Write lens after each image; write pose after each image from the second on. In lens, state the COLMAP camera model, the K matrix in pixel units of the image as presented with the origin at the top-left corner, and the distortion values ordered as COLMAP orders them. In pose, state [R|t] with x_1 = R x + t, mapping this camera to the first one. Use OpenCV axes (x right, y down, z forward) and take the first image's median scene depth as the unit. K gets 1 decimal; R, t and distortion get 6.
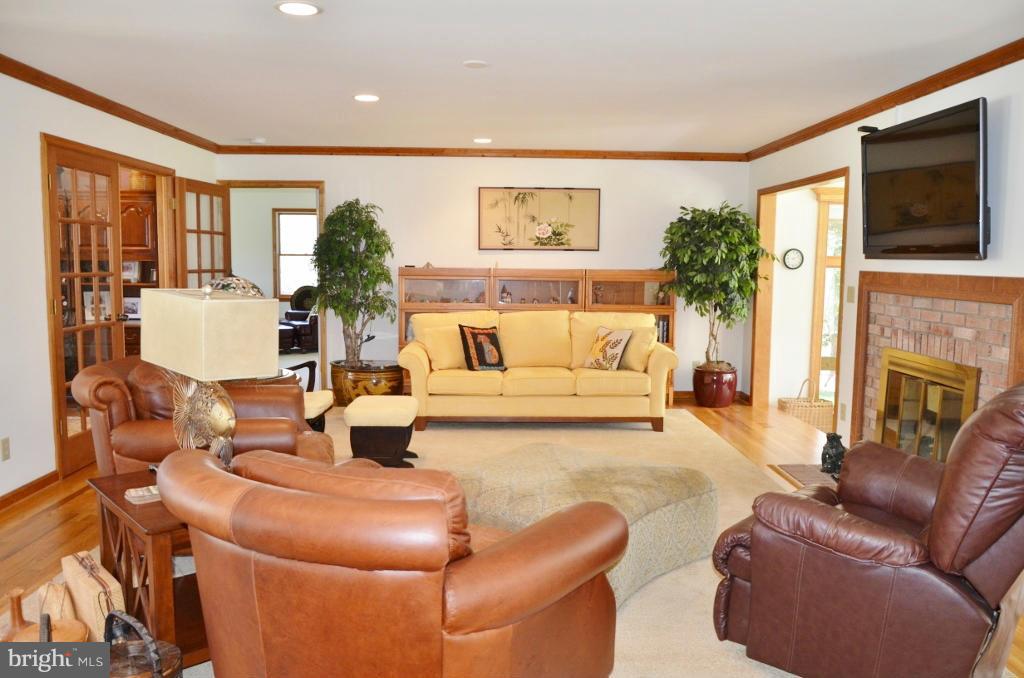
lens RADIAL K [[781.1, 0, 512.0], [0, 781.1, 339.0], [0, 0, 1]] dist [-0.031640, 0.001450]
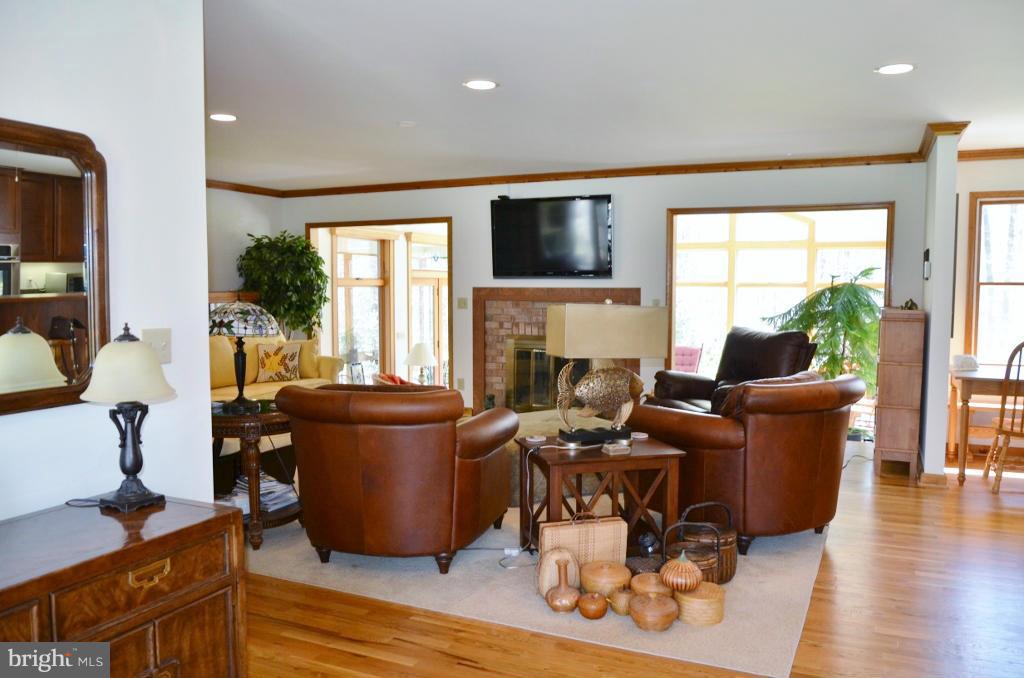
lens RADIAL K [[781.1, 0, 512.0], [0, 781.1, 339.0], [0, 0, 1]] dist [-0.031640, 0.001450]
pose [[0.442607, -0.069482, 0.894020, -0.910603], [0.097855, 0.994782, 0.028867, -0.025596], [-0.891360, 0.074707, 0.447097, 0.276214]]
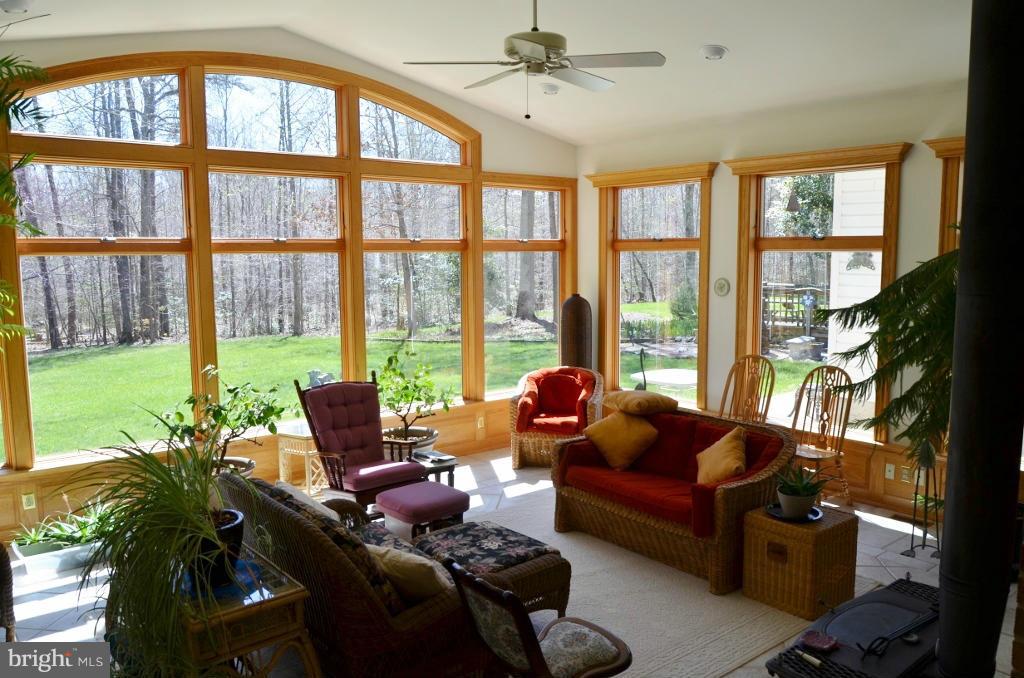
lens RADIAL K [[808.3, 0, 512.0], [0, 808.3, 339.0], [0, 0, 1]] dist [0.007312, 0.001777]
pose [[-0.623530, -0.100507, 0.775312, 0.465097], [0.088605, 0.976227, 0.197811, -0.148083], [-0.776762, 0.192038, -0.599801, 1.373831]]
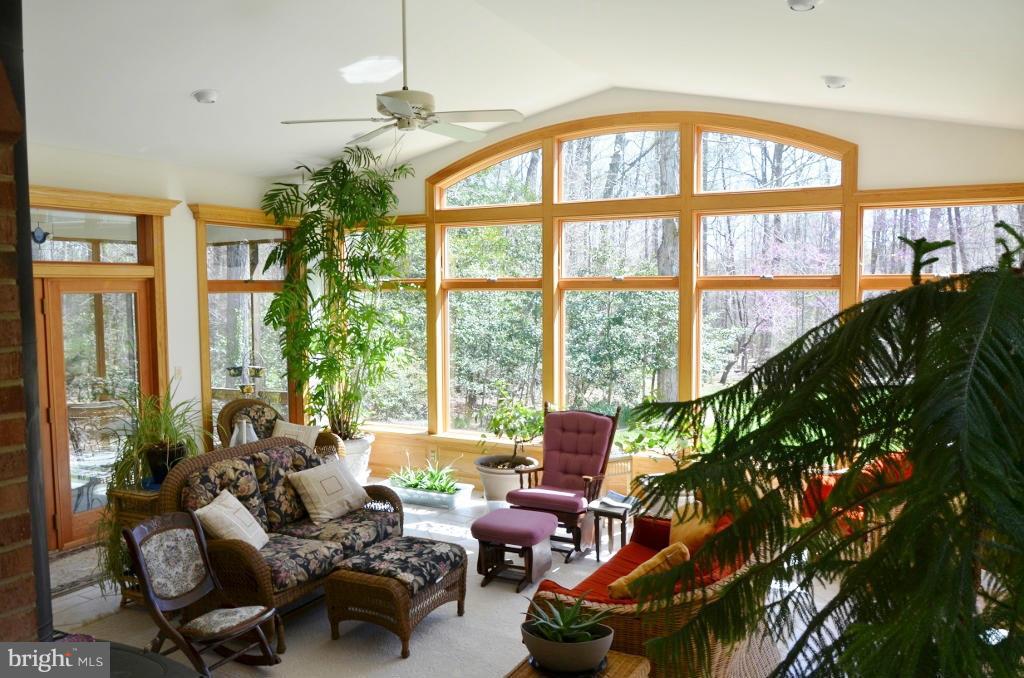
lens RADIAL K [[808.3, 0, 512.0], [0, 808.3, 339.0], [0, 0, 1]] dist [0.007312, 0.001777]
pose [[0.477676, -0.069857, 0.875754, 0.391831], [0.108072, 0.993935, 0.020336, -0.026540], [-0.871863, 0.084930, 0.482329, 0.380573]]
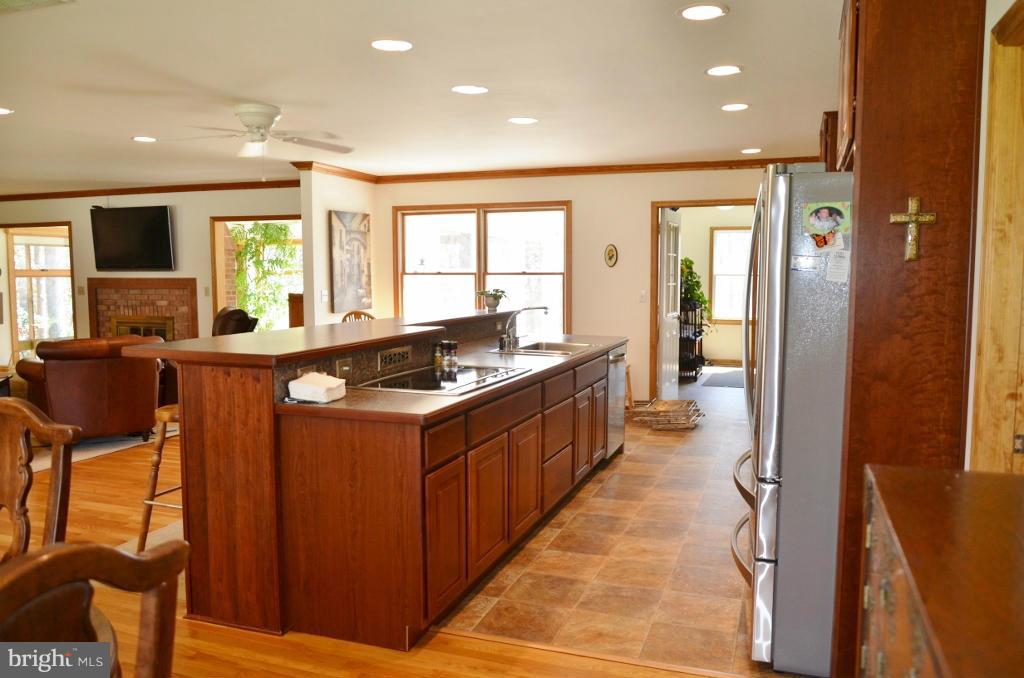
lens RADIAL K [[781.1, 0, 512.0], [0, 781.1, 339.0], [0, 0, 1]] dist [-0.031640, 0.001450]
pose [[0.366236, -0.087970, 0.926354, -0.960873], [0.102828, 0.993250, 0.053669, 0.067209], [-0.924823, 0.075600, 0.372810, -0.662724]]
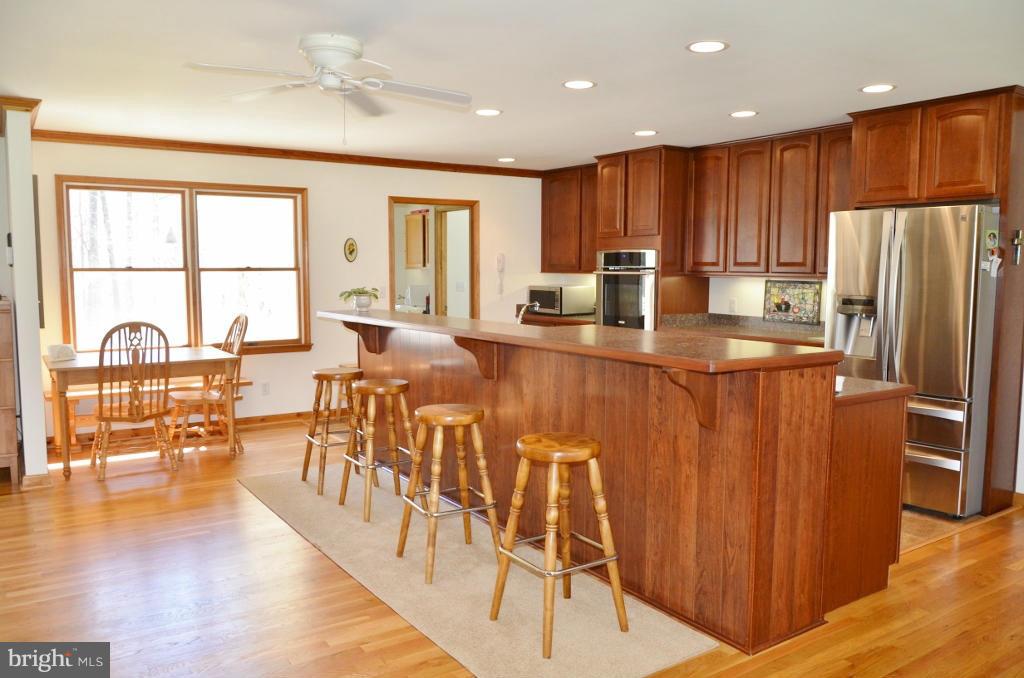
lens RADIAL K [[781.1, 0, 512.0], [0, 781.1, 339.0], [0, 0, 1]] dist [-0.031640, 0.001450]
pose [[-0.529593, -0.088090, 0.843666, -0.862080], [0.083968, 0.984264, 0.155480, -0.028311], [-0.844086, 0.153182, -0.513862, 0.214301]]
